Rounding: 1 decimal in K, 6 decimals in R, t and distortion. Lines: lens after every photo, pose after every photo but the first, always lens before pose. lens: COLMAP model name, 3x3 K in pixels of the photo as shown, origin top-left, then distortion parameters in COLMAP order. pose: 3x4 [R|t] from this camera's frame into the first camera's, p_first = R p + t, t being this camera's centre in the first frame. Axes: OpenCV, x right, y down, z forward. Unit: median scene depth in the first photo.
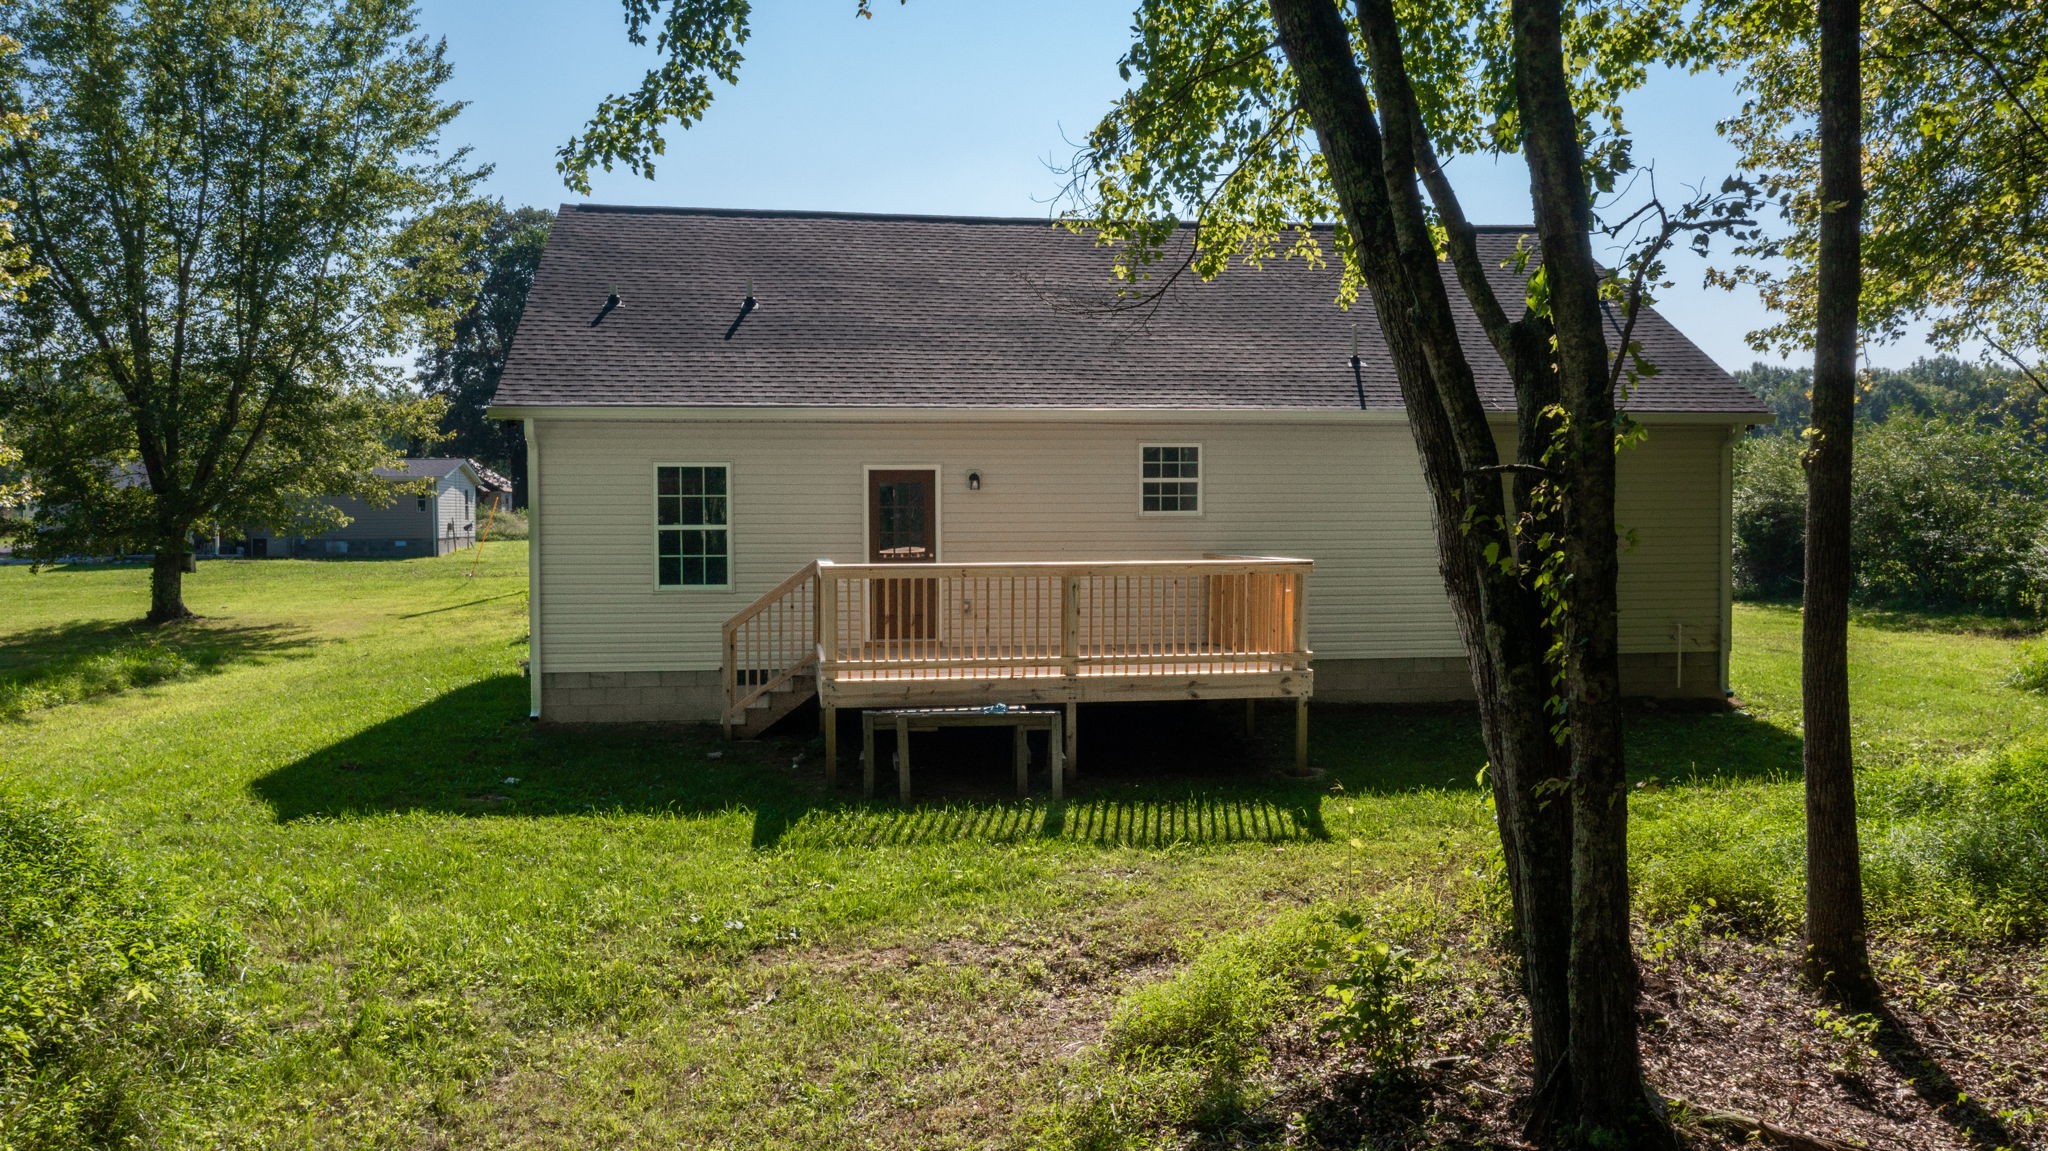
lens RADIAL K [[1613.5, 0, 1031.5], [0, 1613.5, 582.7], [0, 0, 1]] dist [-0.028279, 0.019993]
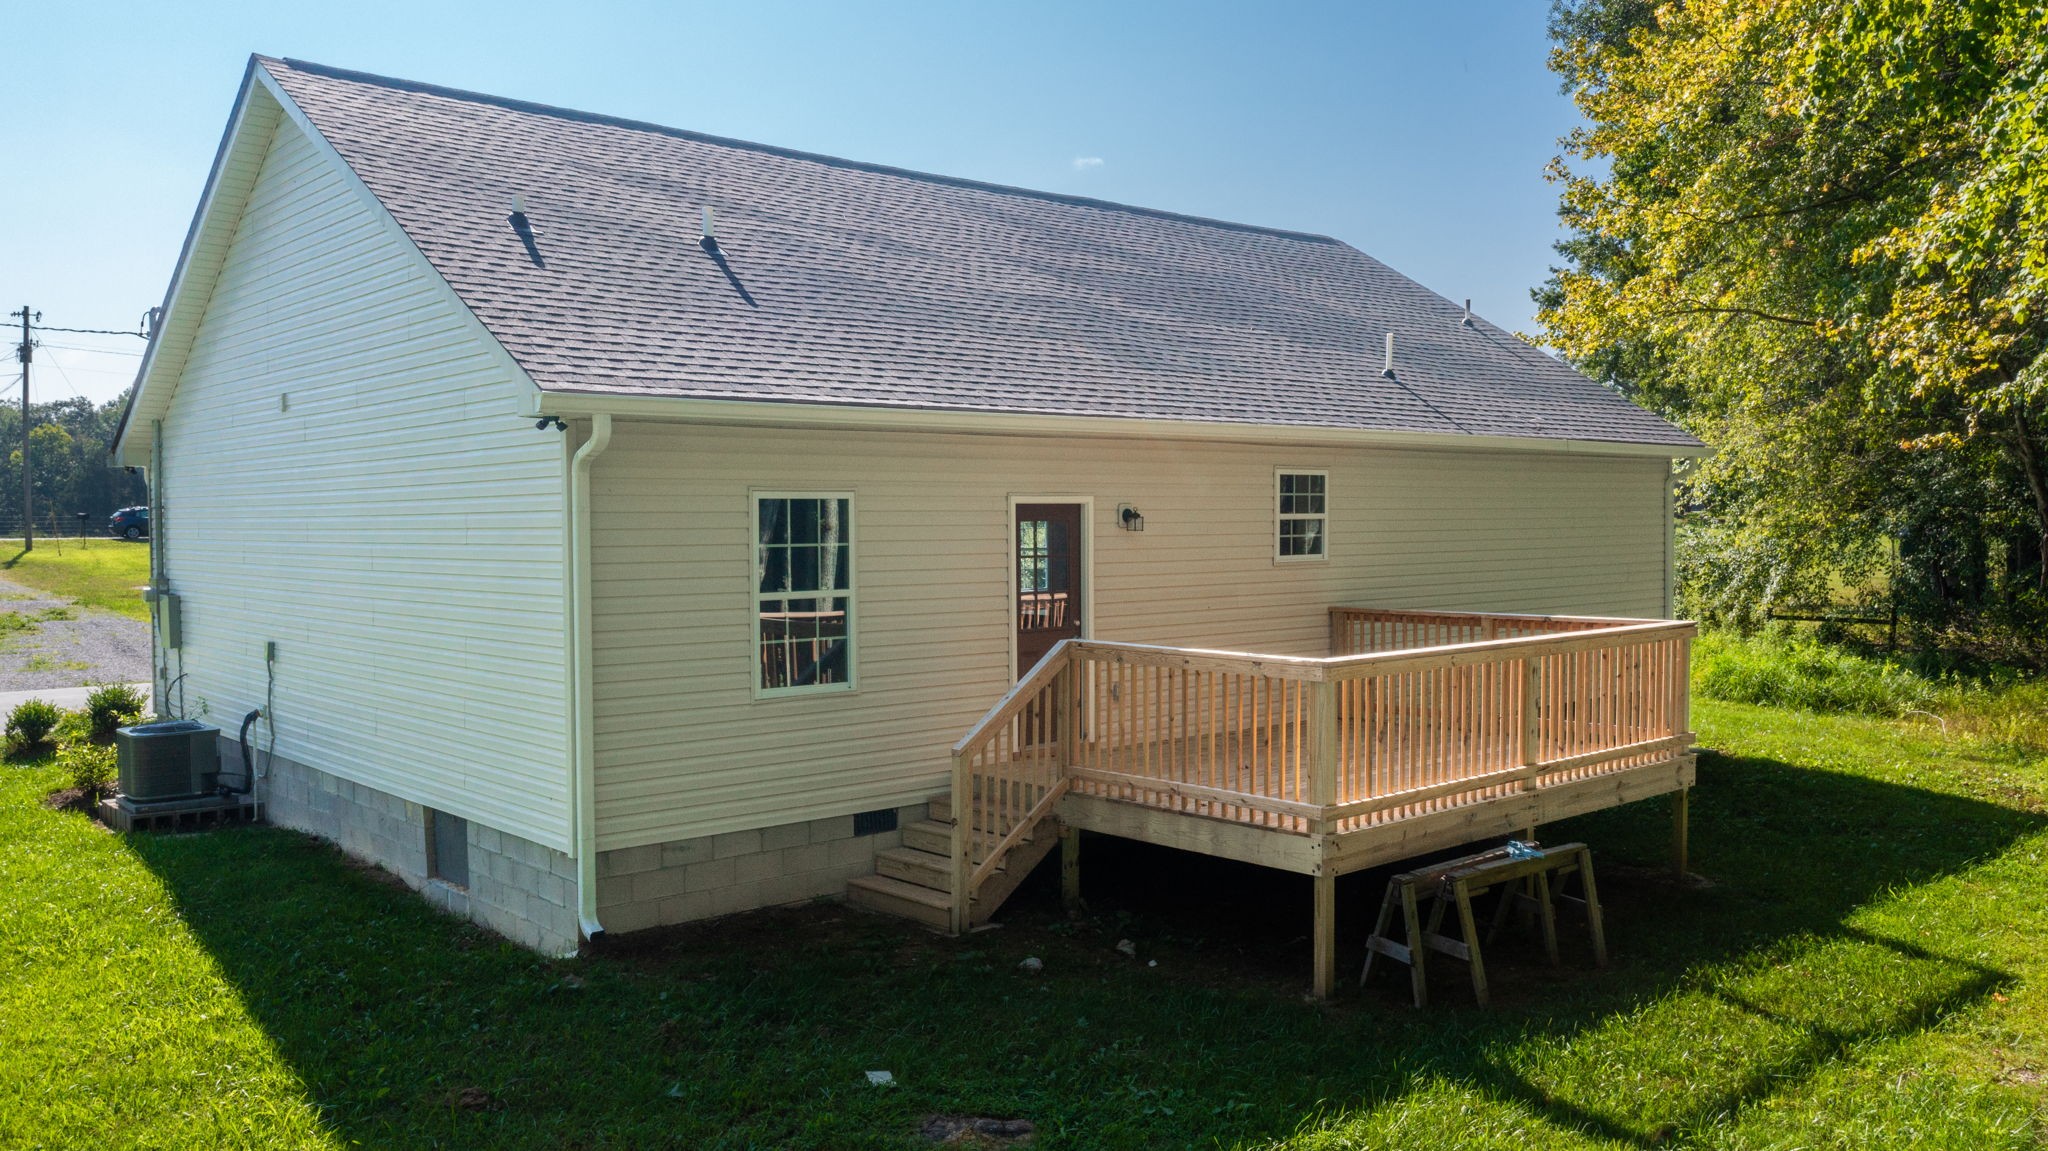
lens RADIAL K [[1613.5, 0, 1031.6], [0, 1613.5, 571.4], [0, 0, 1]] dist [-0.028279, 0.019993]
pose [[0.839931, -0.021066, 0.542284, -0.458283], [0.025924, 0.999663, -0.001321, -0.038735], [-0.542074, 0.015168, 0.840194, 0.403370]]
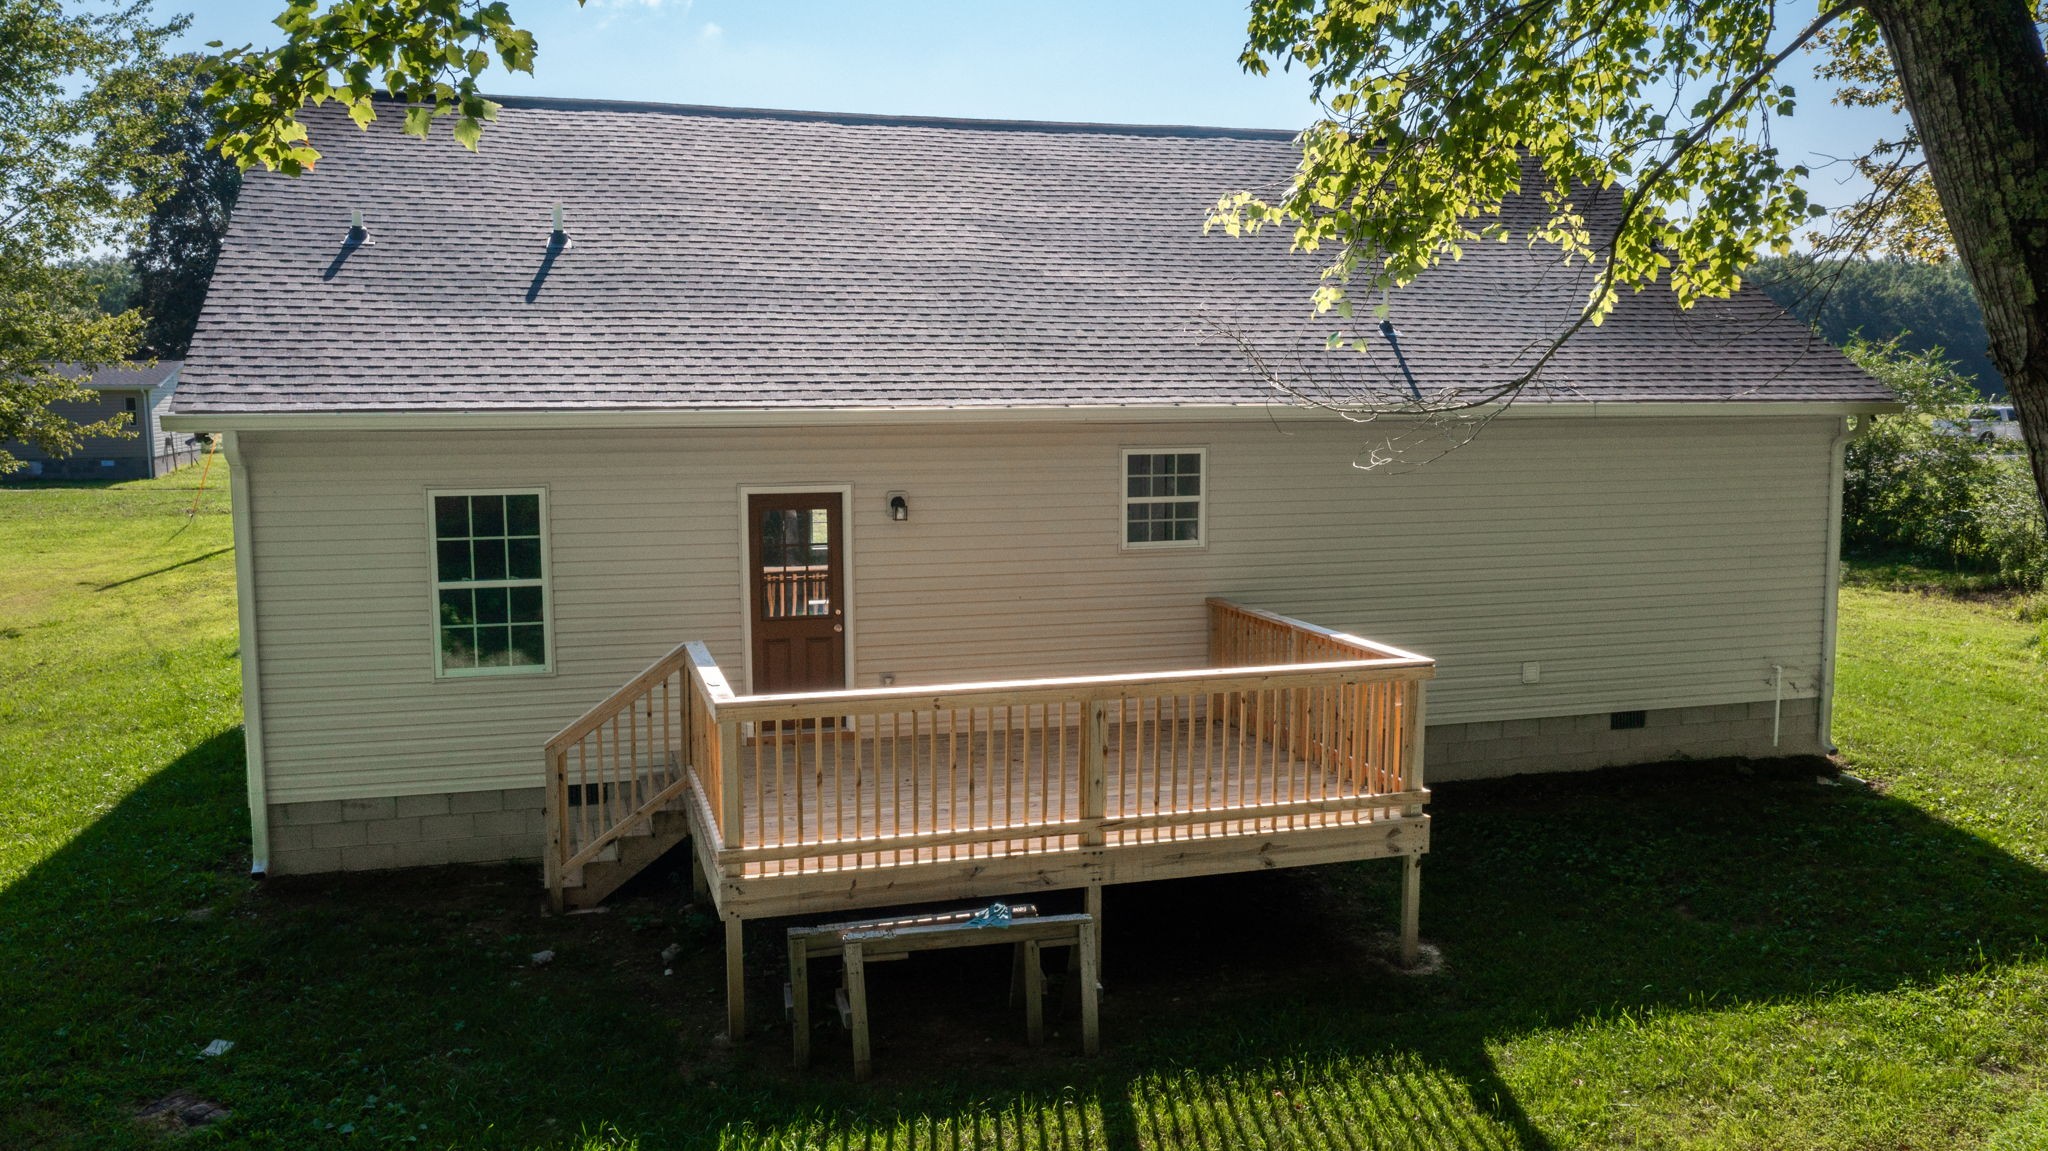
lens RADIAL K [[1613.5, 0, 1027.7], [0, 1613.5, 587.6], [0, 0, 1]] dist [-0.028279, 0.019993]
pose [[0.990900, -0.016093, 0.133636, -0.072842], [0.005194, 0.996659, 0.081512, -0.083506], [-0.134501, -0.080076, 0.987673, 0.284186]]
